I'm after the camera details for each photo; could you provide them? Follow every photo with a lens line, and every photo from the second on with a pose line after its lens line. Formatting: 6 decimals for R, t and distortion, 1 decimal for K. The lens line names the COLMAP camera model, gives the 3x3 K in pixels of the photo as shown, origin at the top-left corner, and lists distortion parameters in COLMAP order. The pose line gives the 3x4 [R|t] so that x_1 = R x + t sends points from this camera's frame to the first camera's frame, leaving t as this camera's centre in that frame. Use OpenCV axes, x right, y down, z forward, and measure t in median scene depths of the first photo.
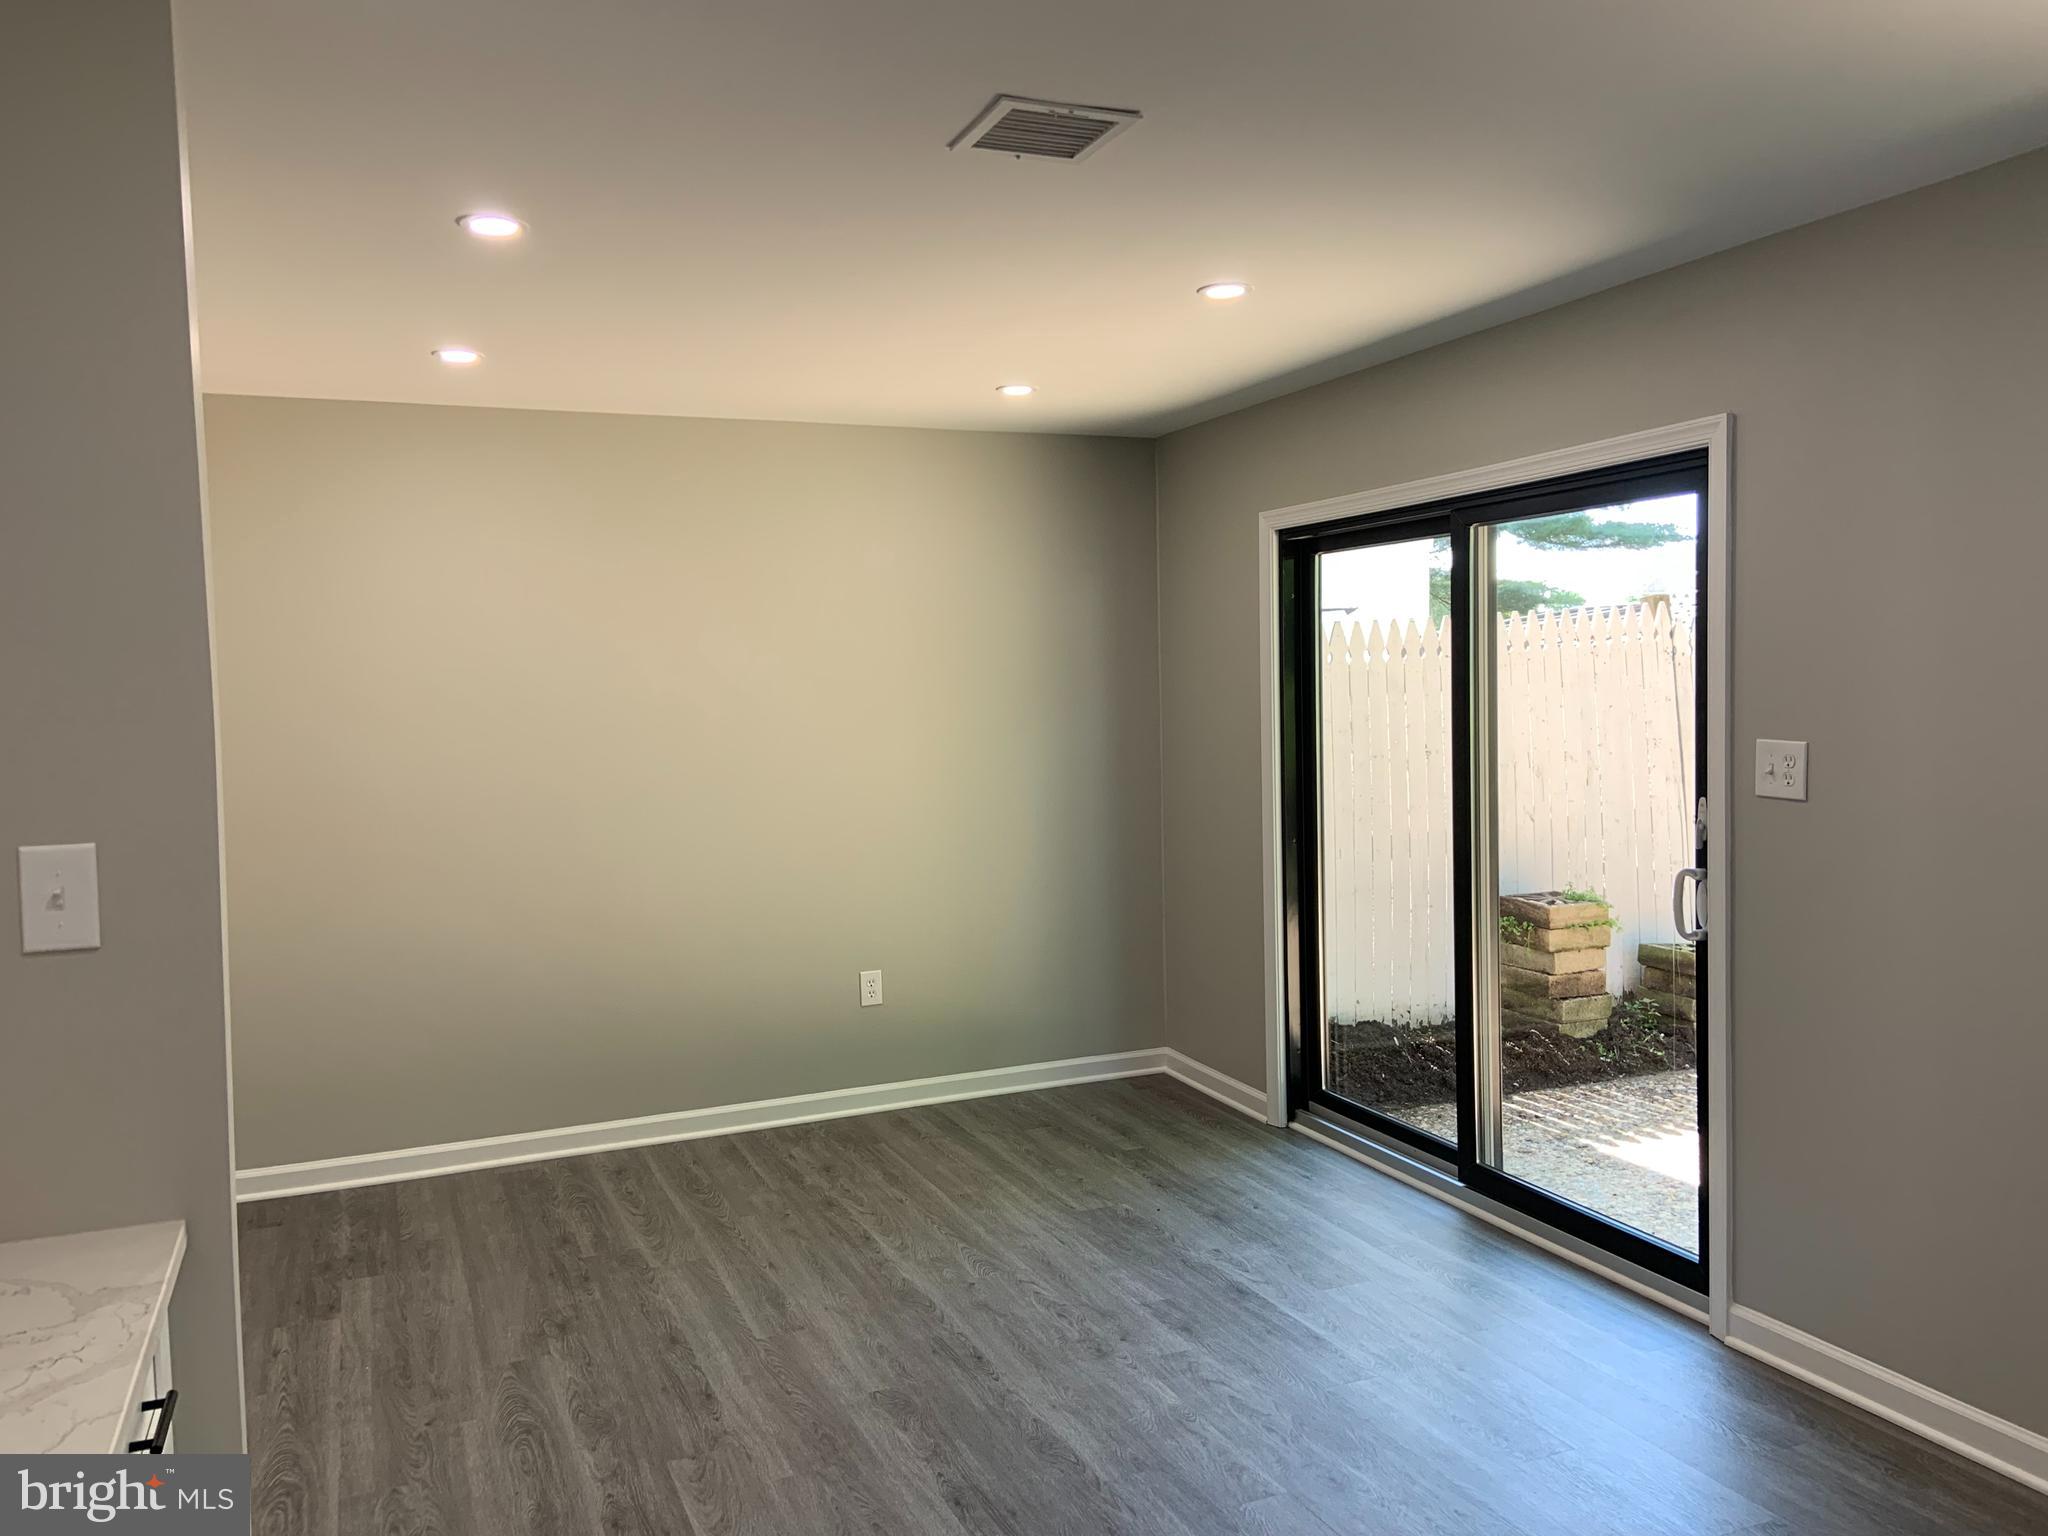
lens RADIAL K [[1552.6, 0, 1027.1], [0, 1552.6, 745.7], [0, 0, 1]] dist [0.067562, -0.098610]
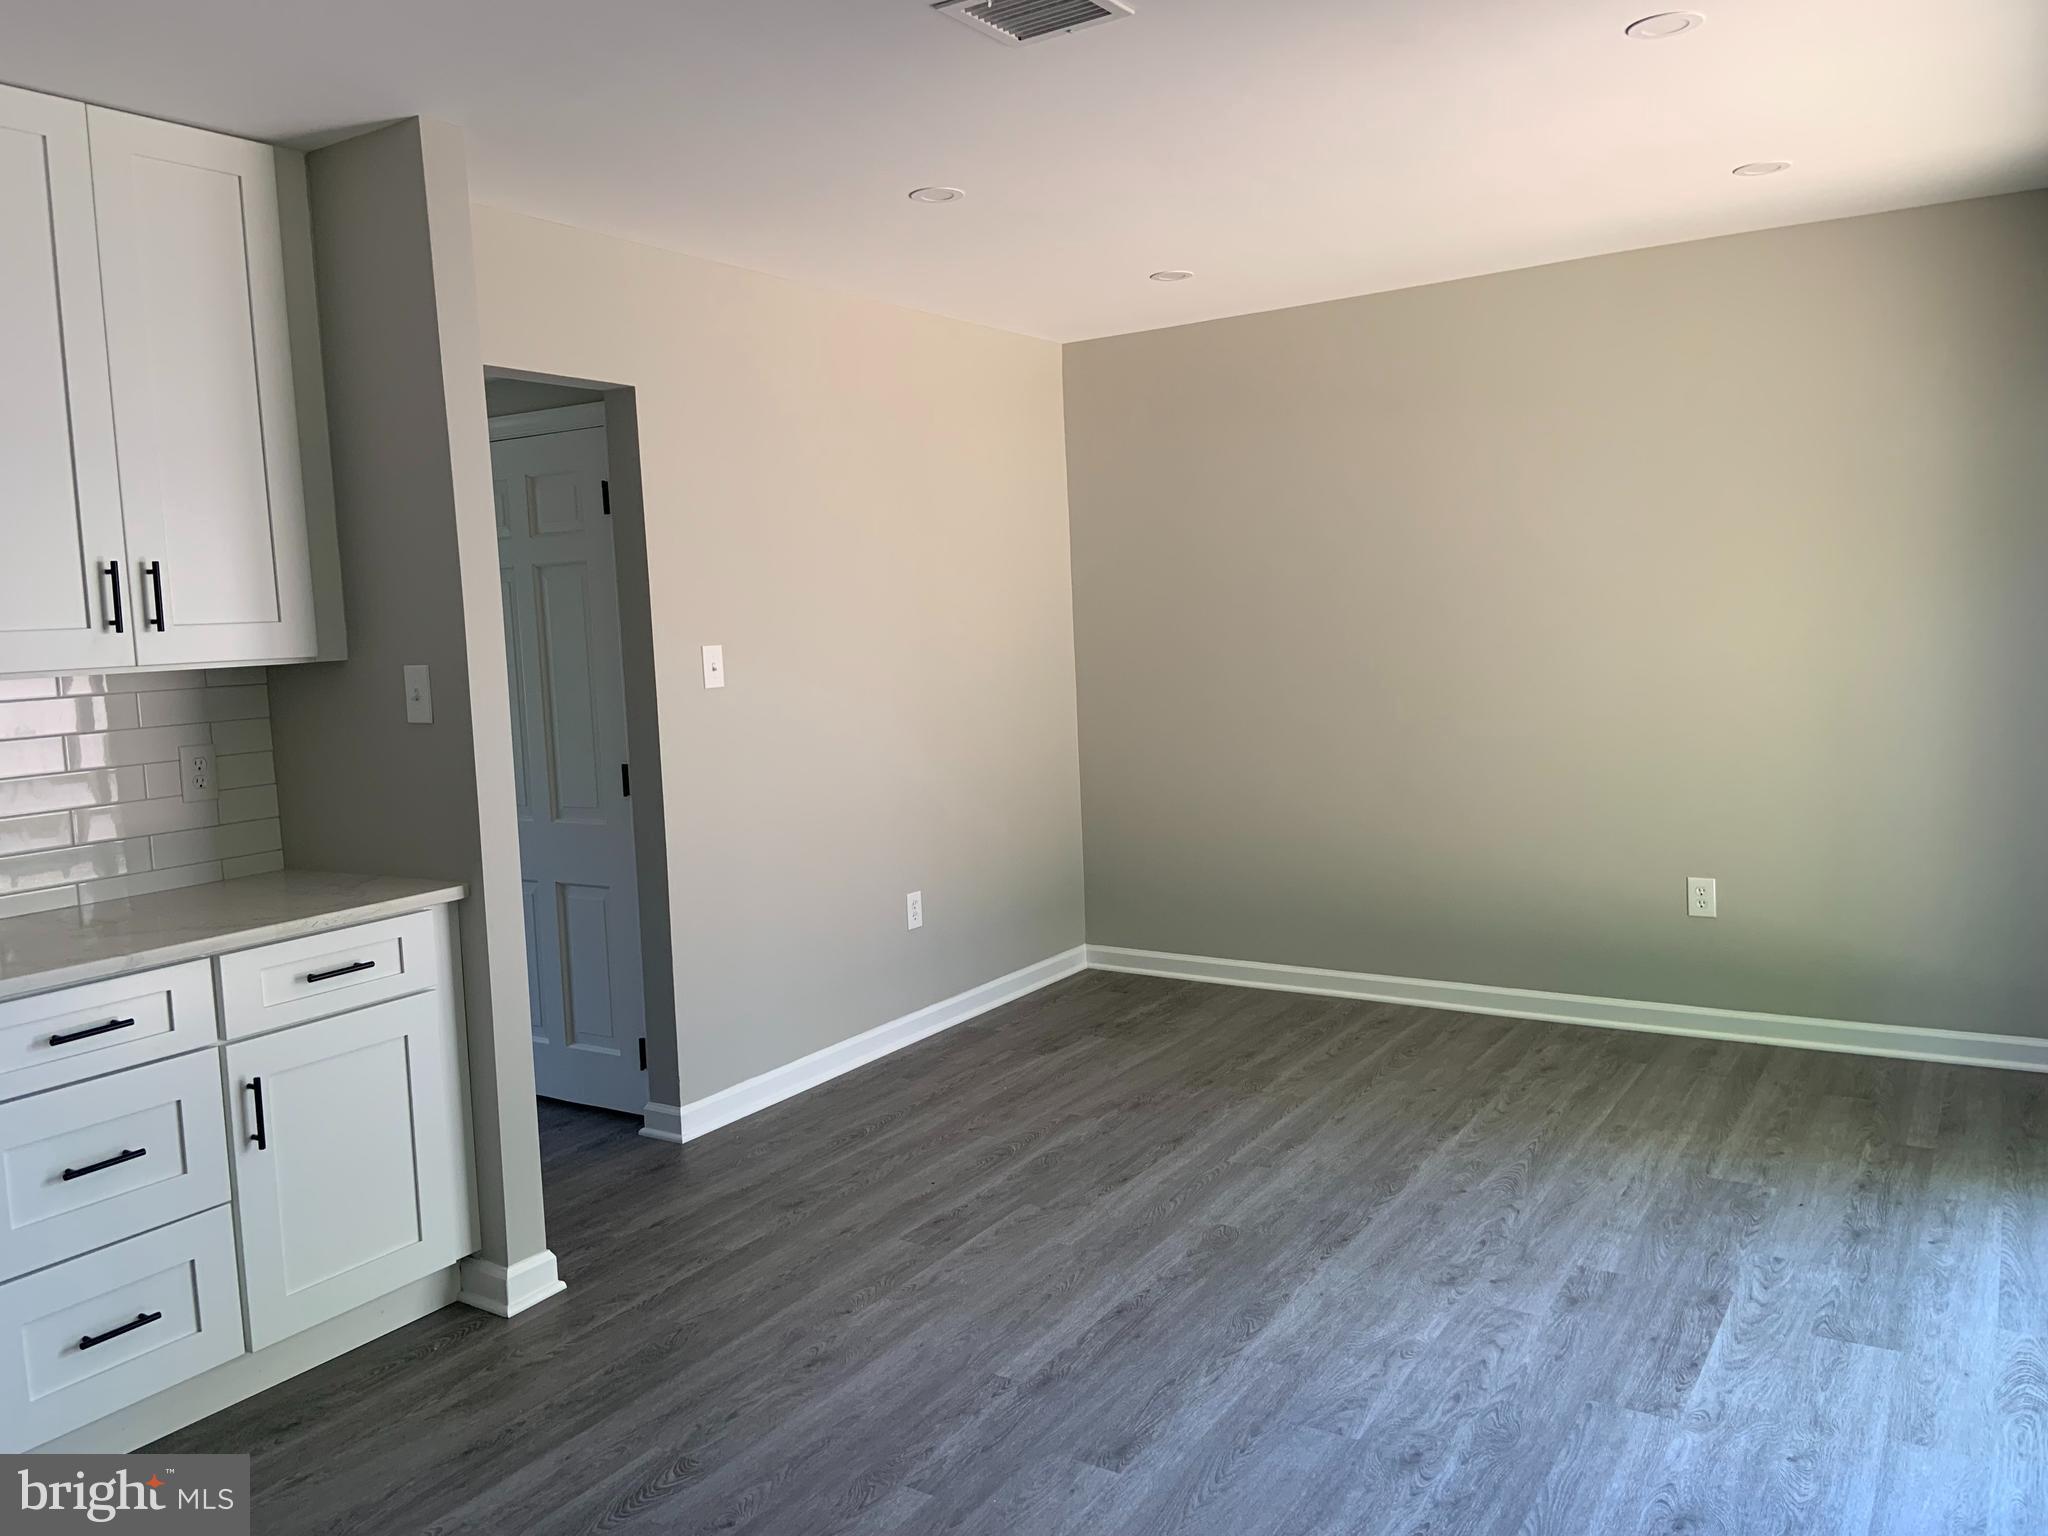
lens RADIAL K [[1552.6, 0, 946.2], [0, 1552.6, 716.1], [0, 0, 1]] dist [0.067562, -0.098610]
pose [[0.545017, 0.059045, -0.836343, 0.567797], [-0.010747, 0.997927, 0.063449, 0.005150], [0.838356, -0.025593, 0.544522, 0.240015]]
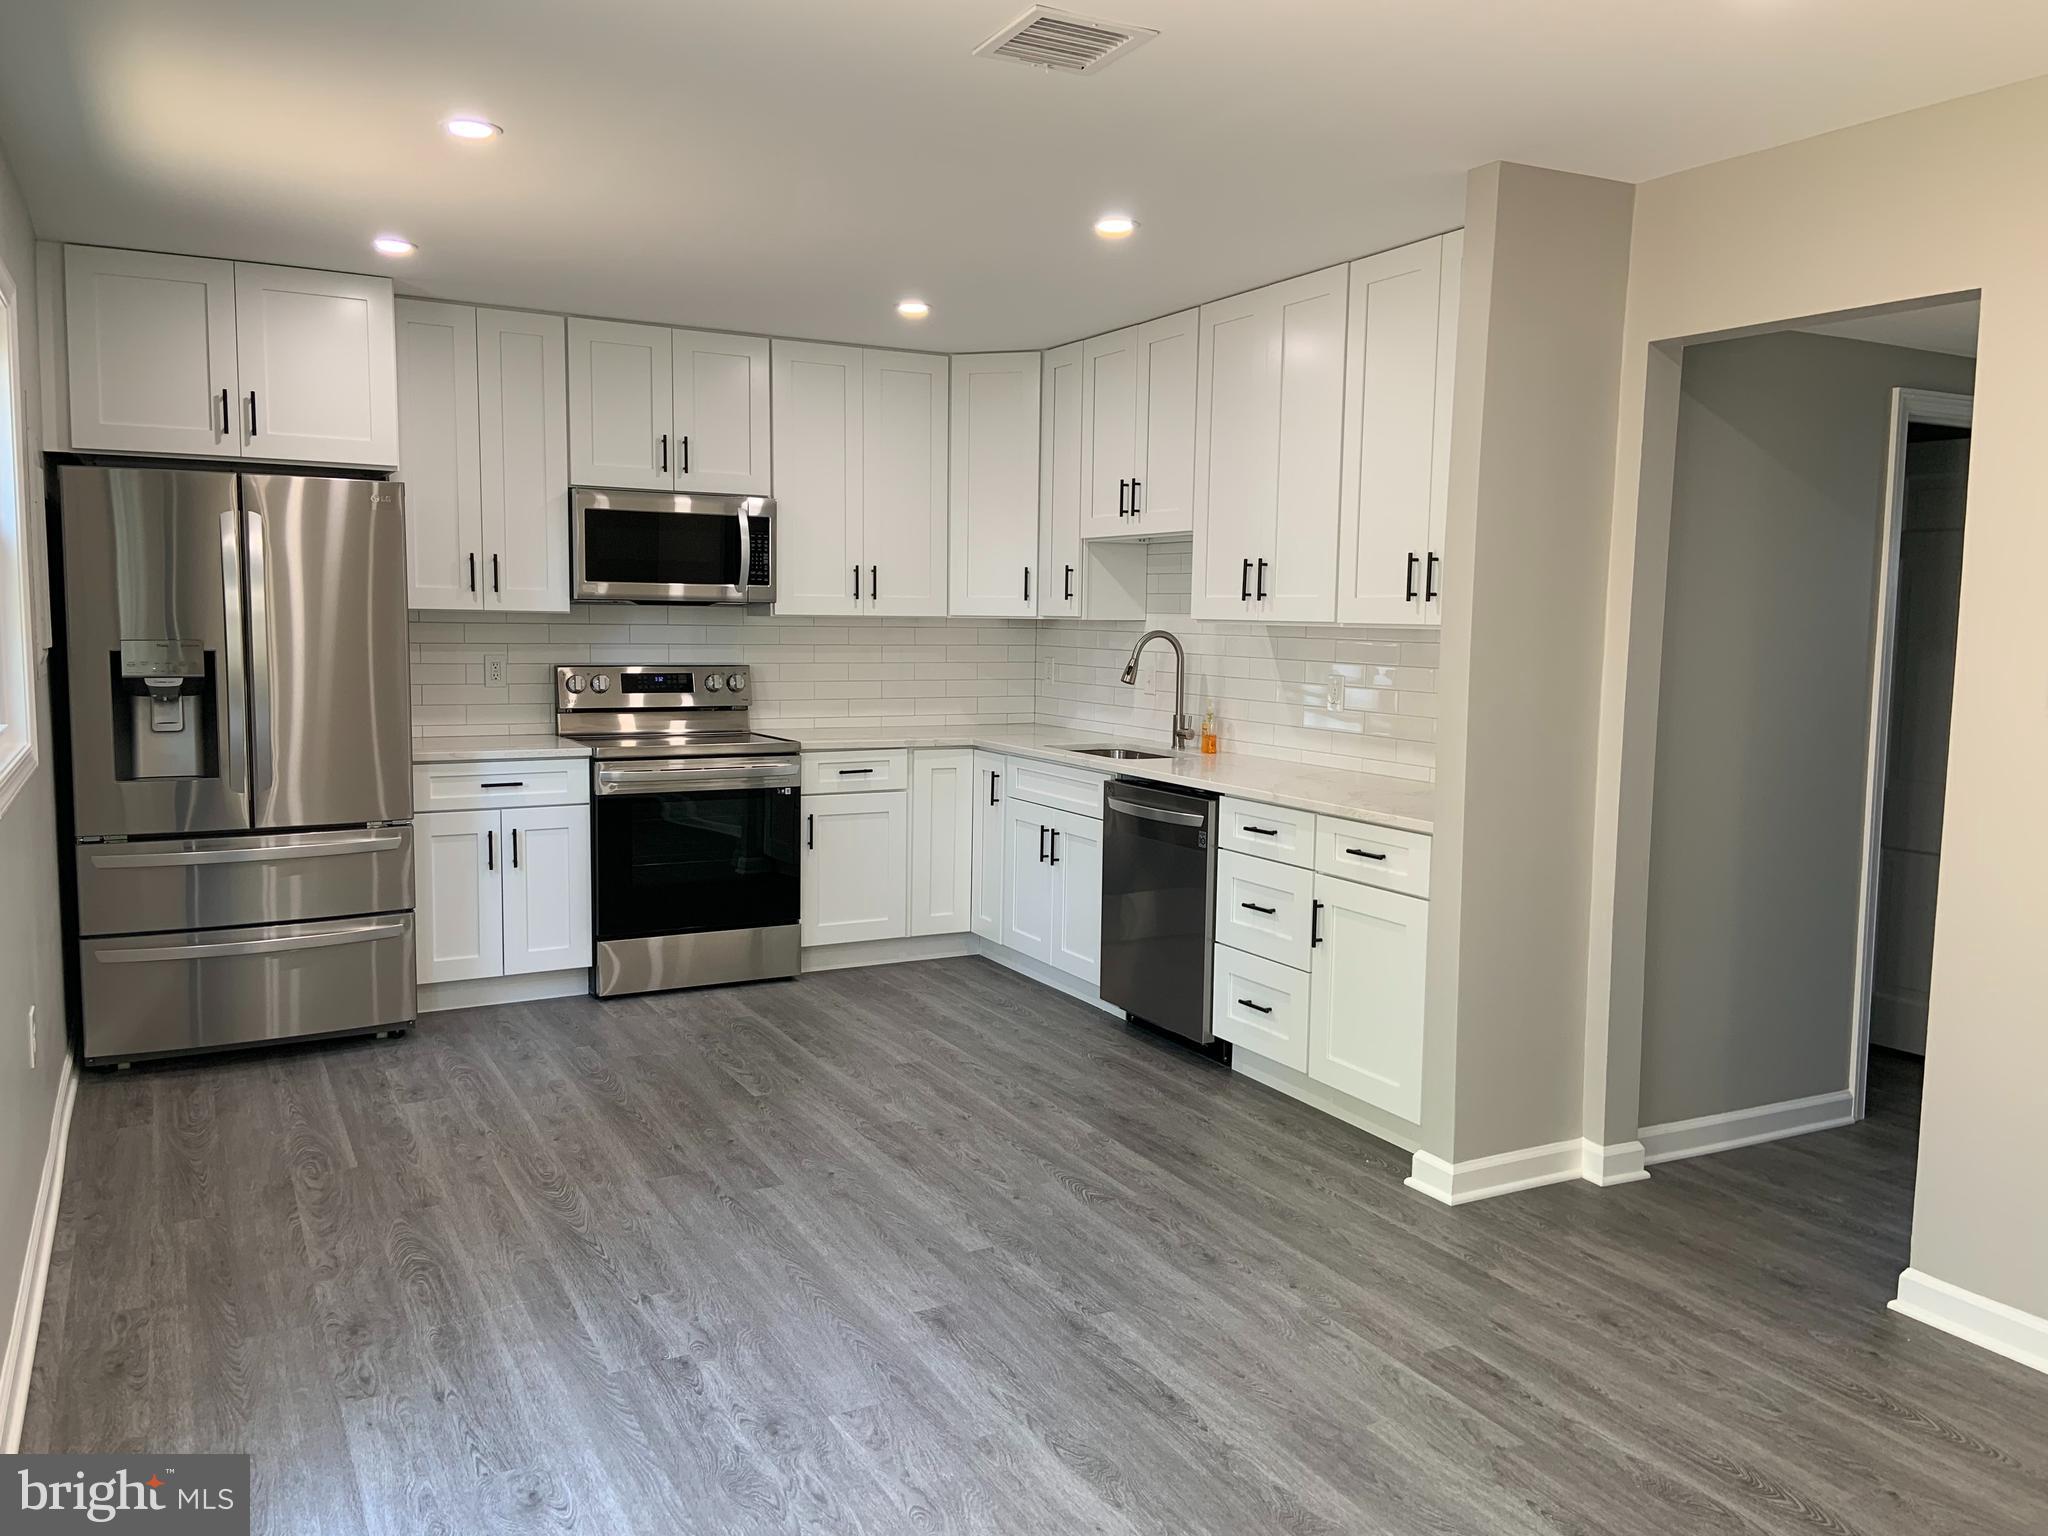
lens RADIAL K [[1552.6, 0, 1077.2], [0, 1552.6, 769.0], [0, 0, 1]] dist [0.067562, -0.098610]
pose [[-0.991806, 0.025646, -0.125153, 0.092892], [0.005349, 0.987120, 0.159895, -0.044075], [0.127641, 0.157915, -0.979168, 1.395350]]
